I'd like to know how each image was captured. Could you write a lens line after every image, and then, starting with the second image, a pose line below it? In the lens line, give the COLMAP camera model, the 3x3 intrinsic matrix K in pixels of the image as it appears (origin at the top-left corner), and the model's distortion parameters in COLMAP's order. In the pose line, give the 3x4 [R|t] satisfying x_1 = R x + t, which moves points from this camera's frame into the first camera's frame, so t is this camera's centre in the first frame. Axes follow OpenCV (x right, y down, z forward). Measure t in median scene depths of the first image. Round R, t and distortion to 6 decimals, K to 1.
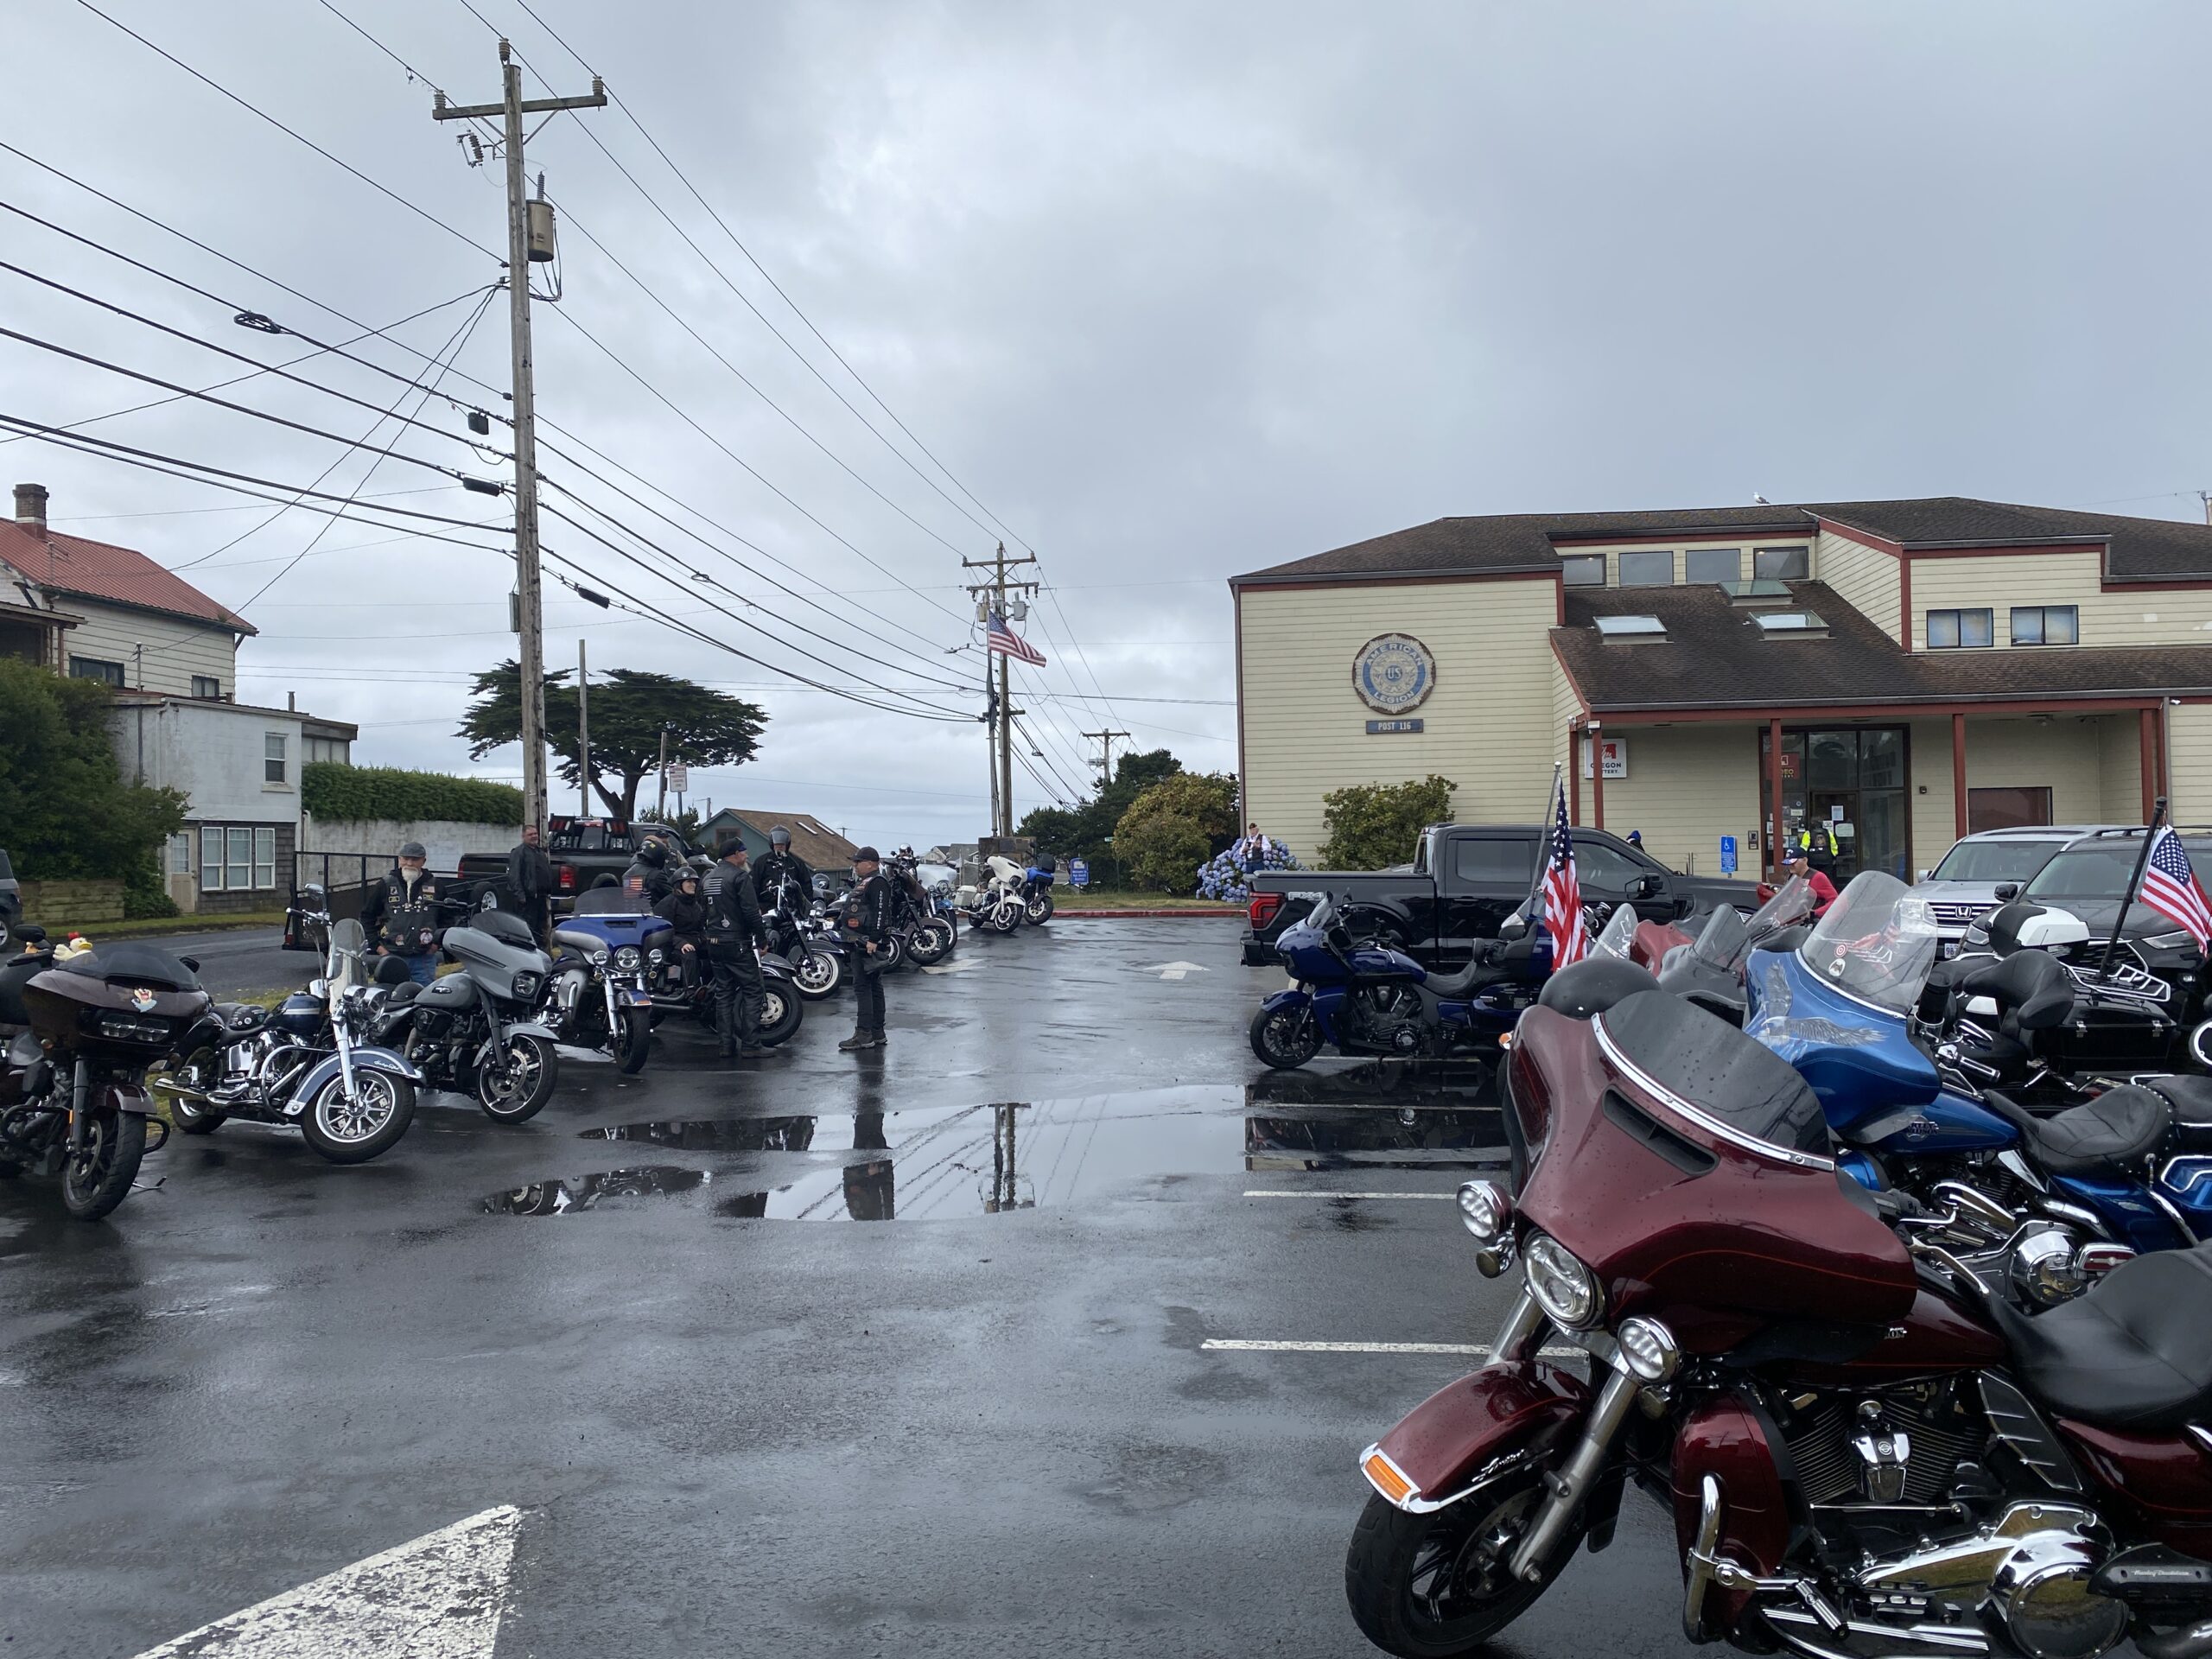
lens RADIAL K [[1695.0, 0, 1096.3], [0, 1695.0, 825.4], [0, 0, 1]] dist [0.024961, -0.021997]
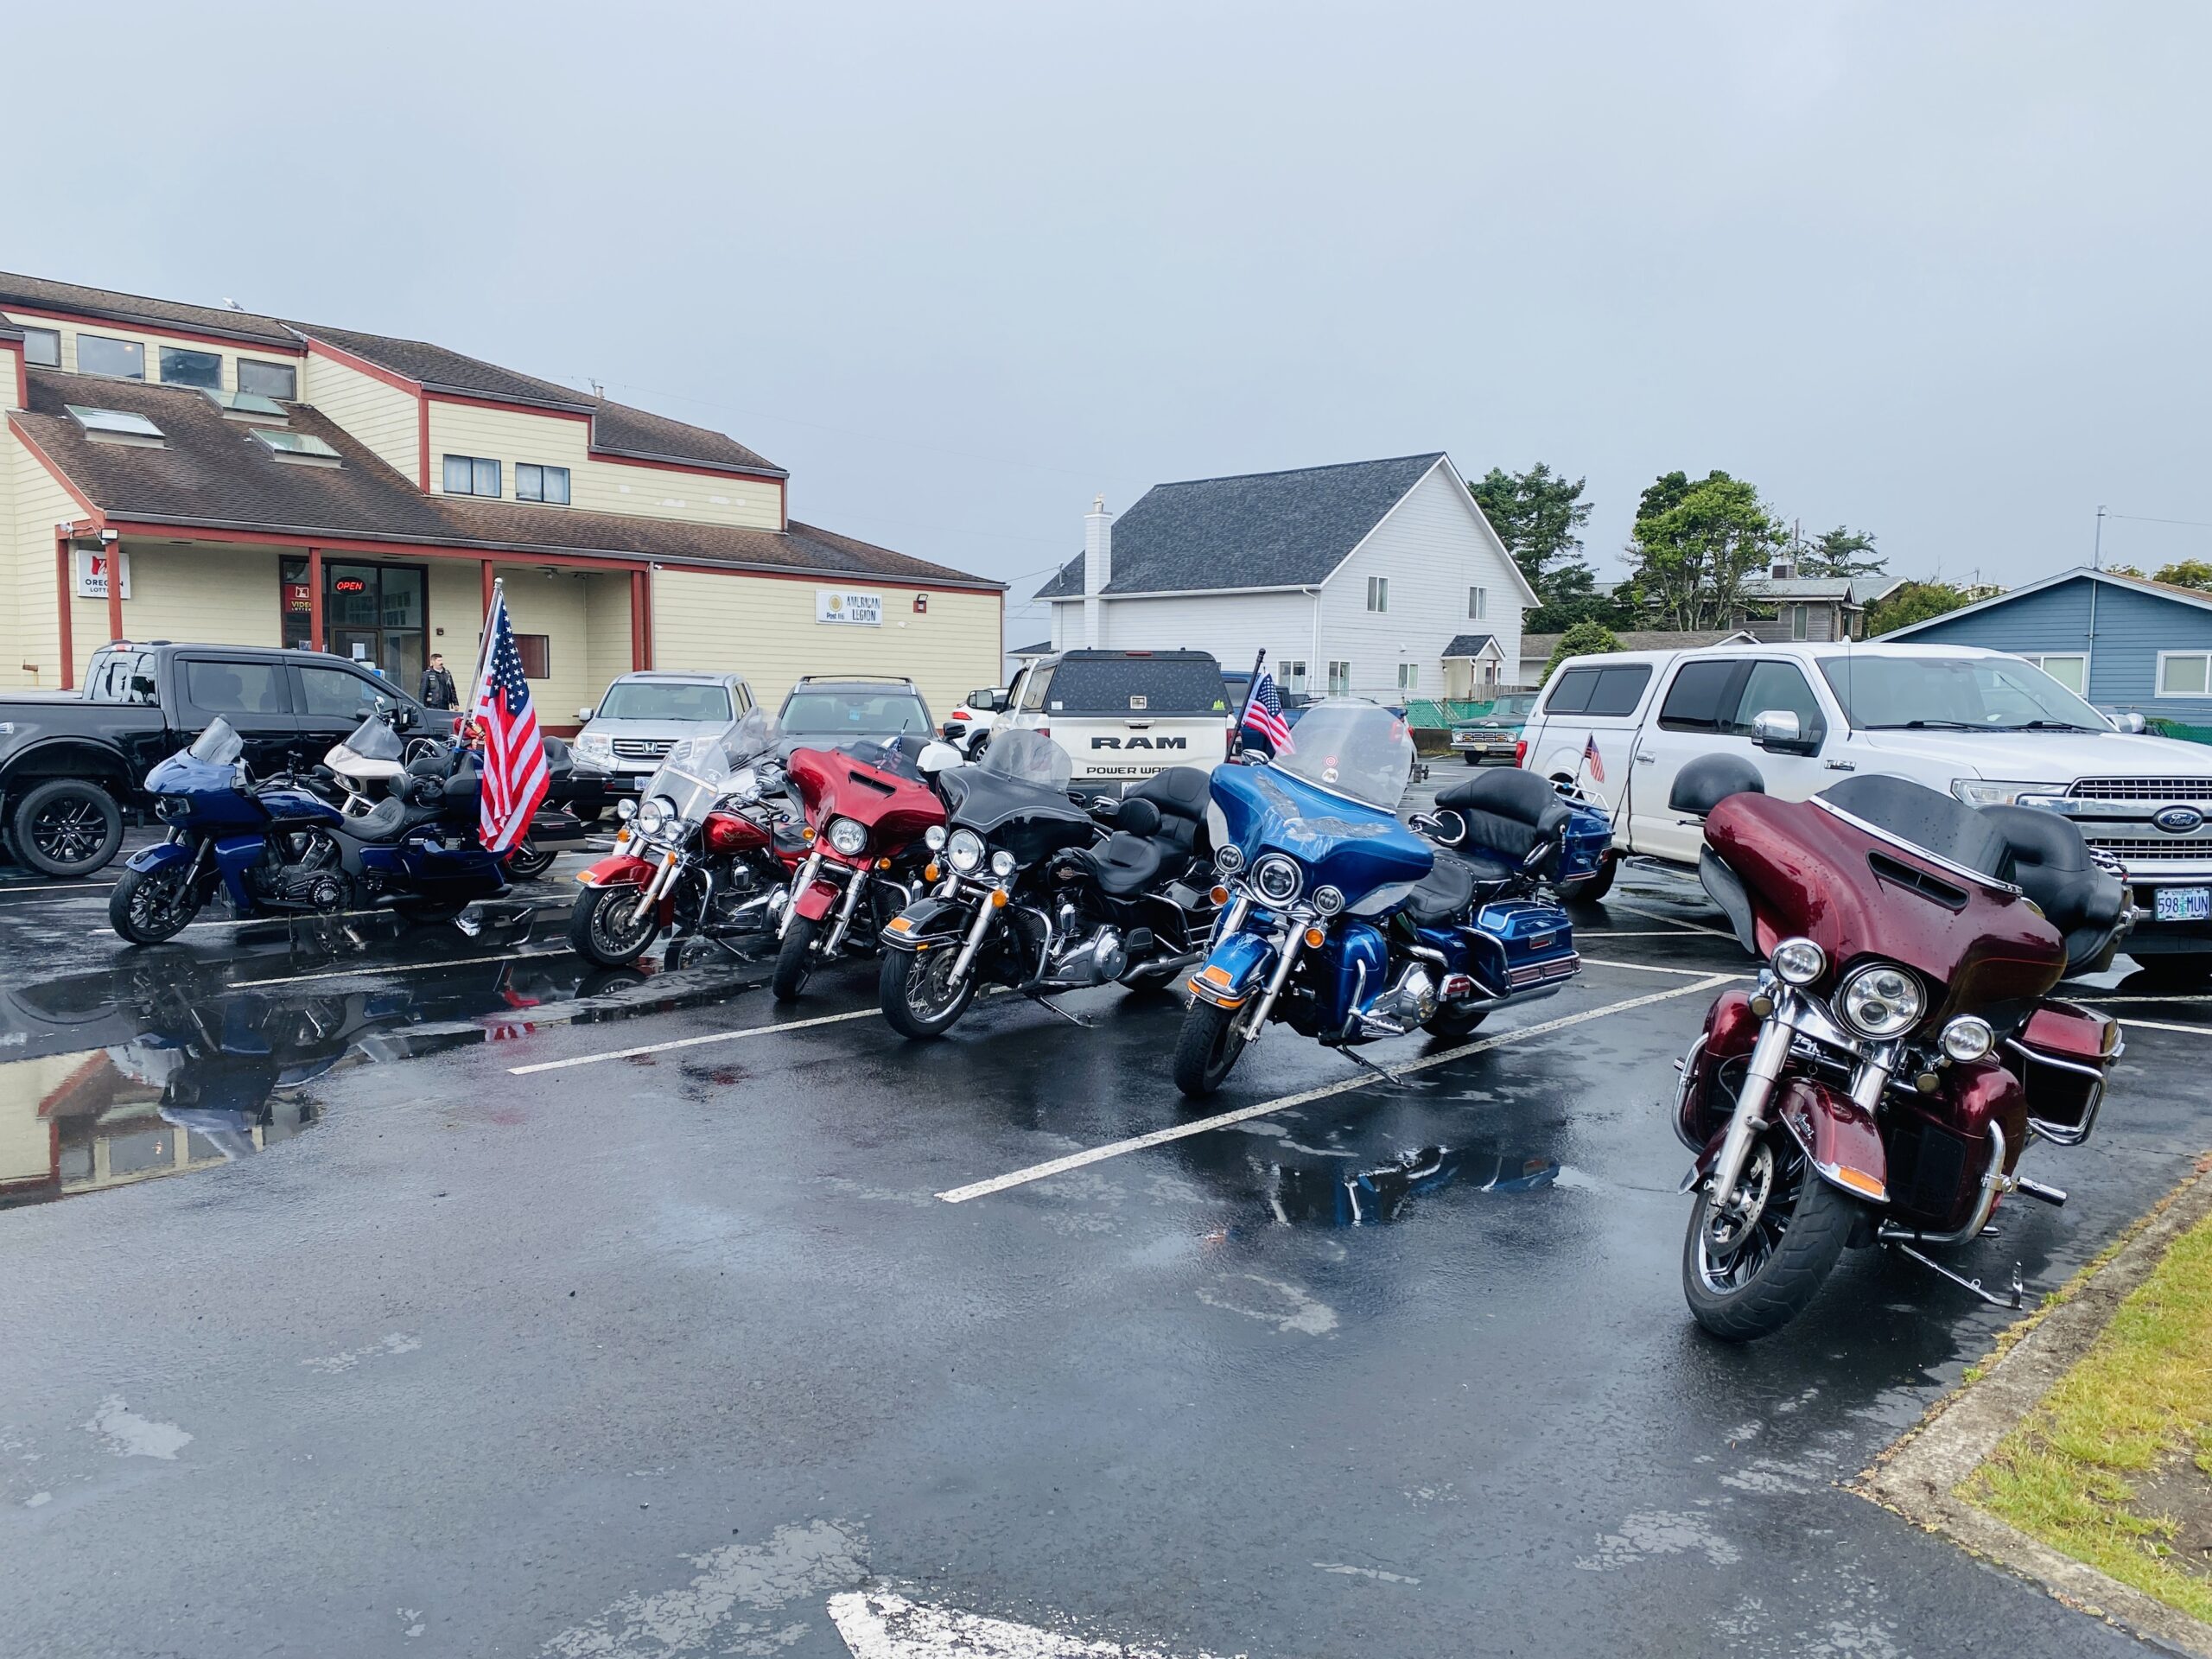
lens RADIAL K [[1695.0, 0, 1100.7], [0, 1695.0, 825.5], [0, 0, 1]] dist [0.024961, -0.021997]
pose [[0.578244, -0.039085, 0.814927, -0.287092], [-0.035087, 0.996736, 0.072701, 0.016419], [-0.815109, -0.070632, 0.574985, 0.194994]]
